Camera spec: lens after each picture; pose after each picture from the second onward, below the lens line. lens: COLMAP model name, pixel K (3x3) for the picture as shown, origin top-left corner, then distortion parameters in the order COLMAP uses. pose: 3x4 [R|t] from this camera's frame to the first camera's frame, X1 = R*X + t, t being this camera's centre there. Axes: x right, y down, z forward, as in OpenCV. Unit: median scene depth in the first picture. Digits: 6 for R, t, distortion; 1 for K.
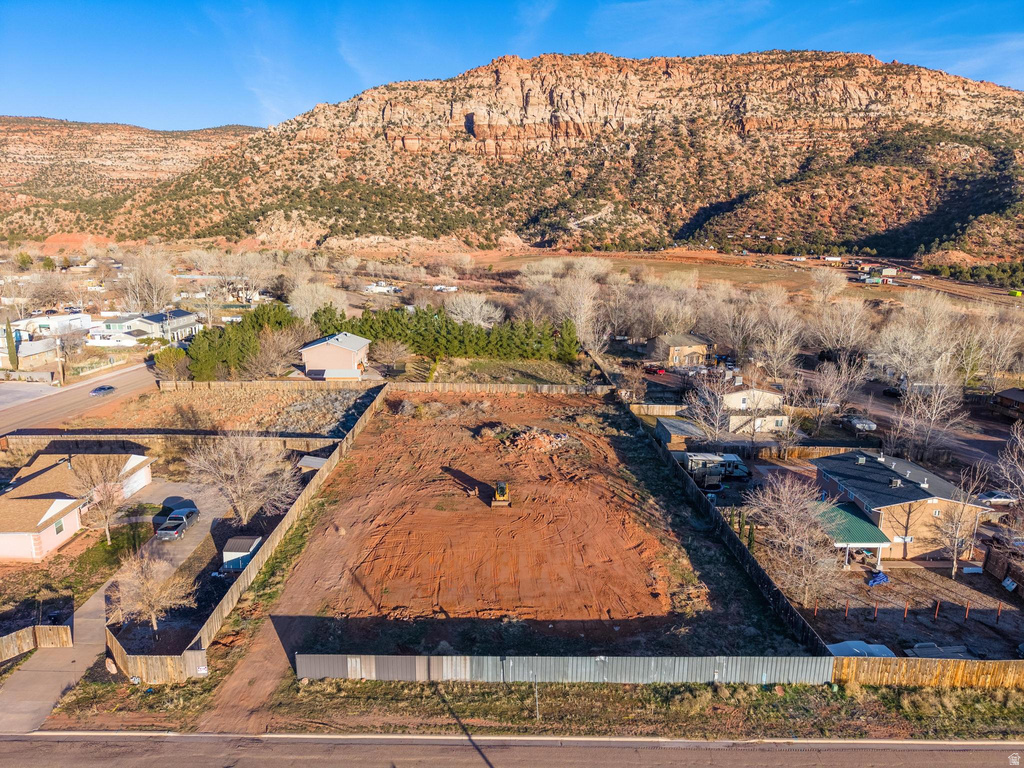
lens RADIAL K [[685.8, 0, 511.0], [0, 685.8, 385.1], [0, 0, 1]] dist [0.012797, -0.008431]
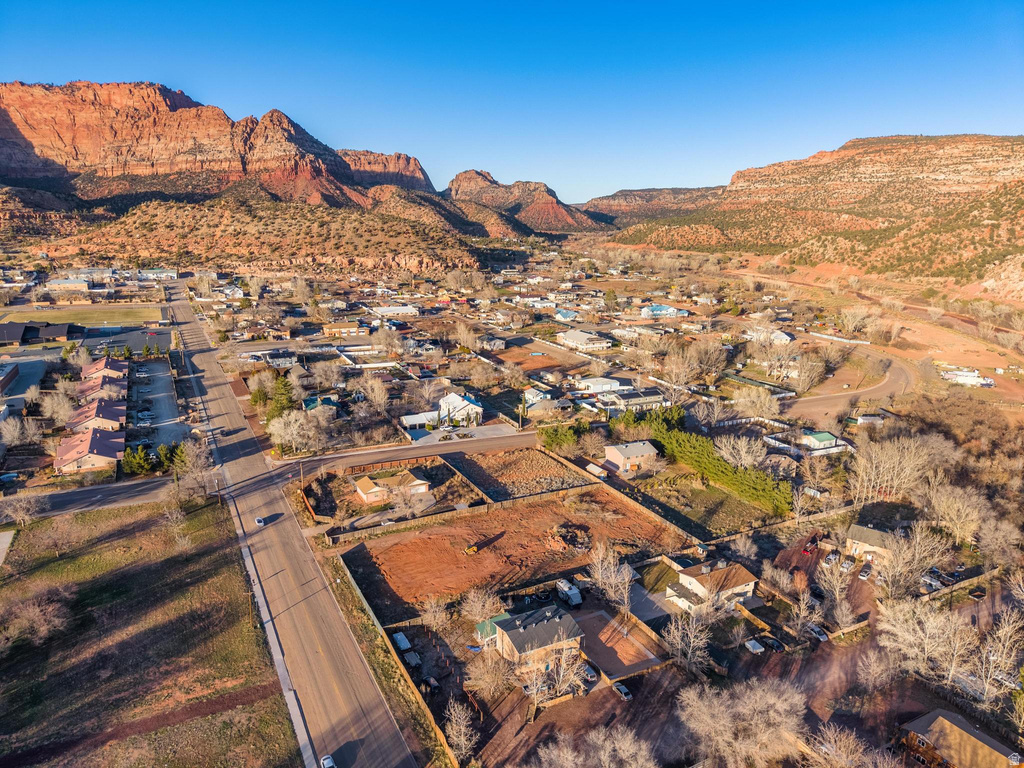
lens RADIAL K [[684.1, 0, 510.9], [0, 684.1, 385.6], [0, 0, 1]] dist [0.025272, -0.025868]
pose [[0.446712, 0.209101, -0.869900, 0.139081], [-0.200724, 0.970942, 0.130312, -0.050486], [0.871871, 0.116398, 0.475703, -0.002282]]
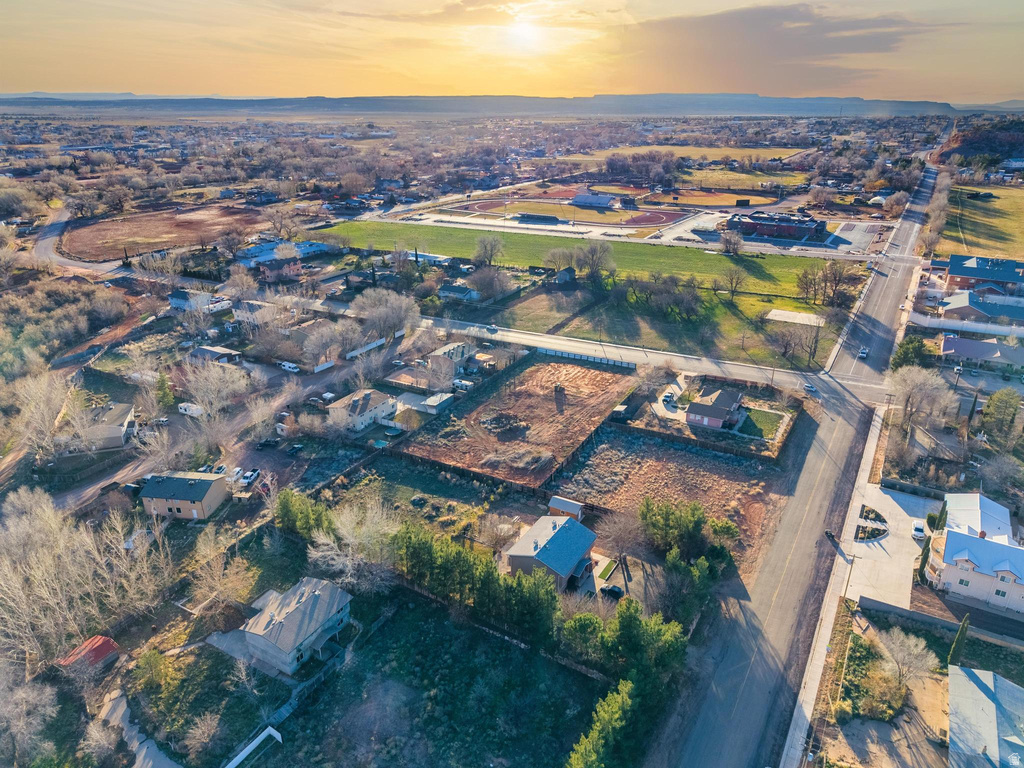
lens RADIAL K [[684.1, 0, 510.9], [0, 684.1, 385.6], [0, 0, 1]] dist [0.025272, -0.025868]
pose [[-0.862182, -0.206129, 0.462767, -0.081022], [0.100174, 0.826073, 0.554589, -0.100794], [-0.496596, 0.524514, -0.691576, 0.217073]]
